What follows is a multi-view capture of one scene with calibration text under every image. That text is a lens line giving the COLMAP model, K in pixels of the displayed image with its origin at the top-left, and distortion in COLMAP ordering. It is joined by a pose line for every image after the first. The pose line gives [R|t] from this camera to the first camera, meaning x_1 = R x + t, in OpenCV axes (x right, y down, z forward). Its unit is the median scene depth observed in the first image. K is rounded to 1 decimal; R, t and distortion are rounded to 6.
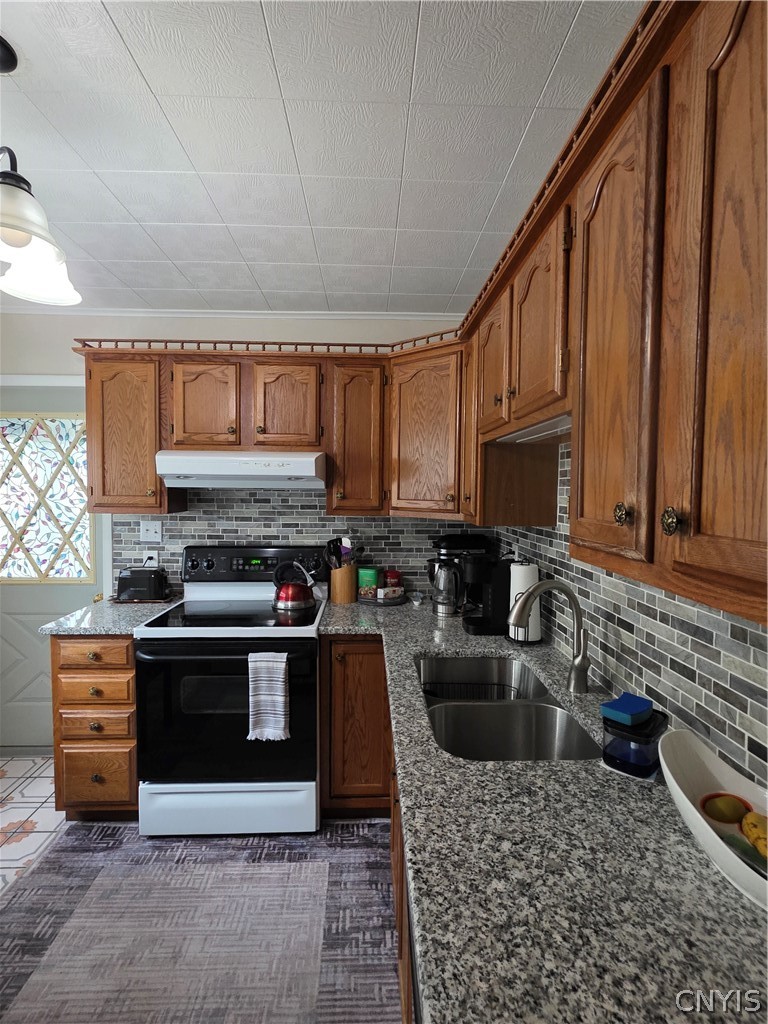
lens RADIAL K [[512.8, 0, 384.0], [0, 512.8, 512.0], [0, 0, 1]] dist [-0.000600, 0.000104]
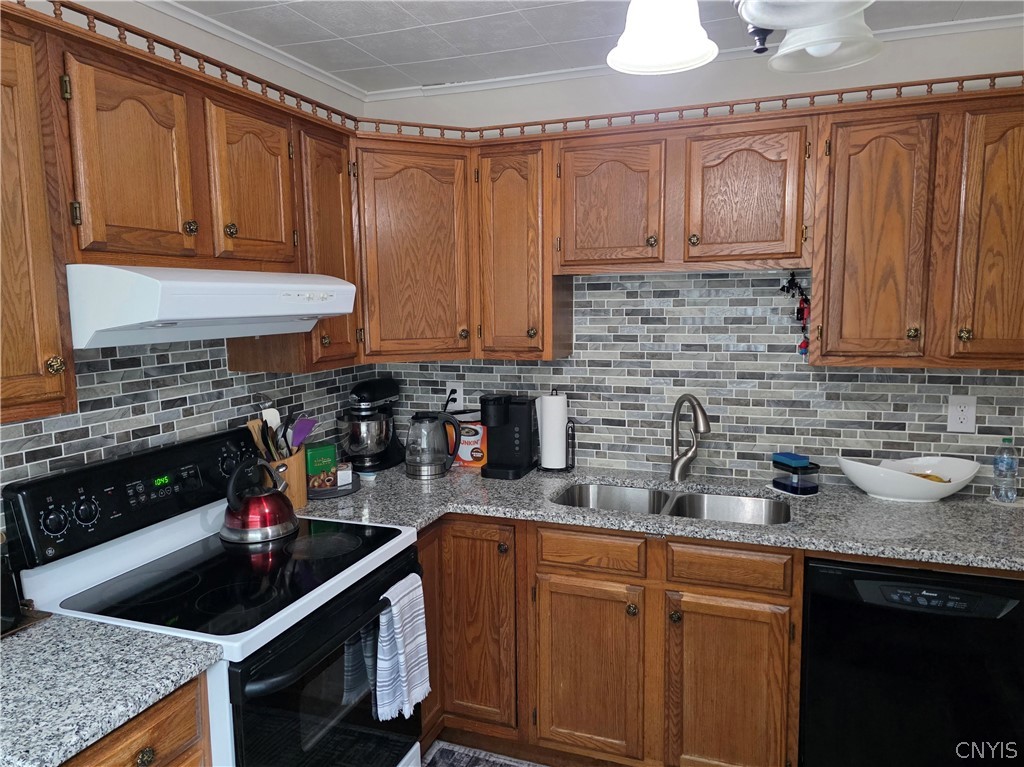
lens RADIAL K [[733.9, 0, 512.0], [0, 733.9, 383.5], [0, 0, 1]] dist [0.039180, -0.003251]
pose [[0.378190, -0.124863, 0.917268, -0.886849], [0.060183, 0.992082, 0.110234, -0.068808], [-0.923770, 0.013515, 0.382710, 0.434173]]
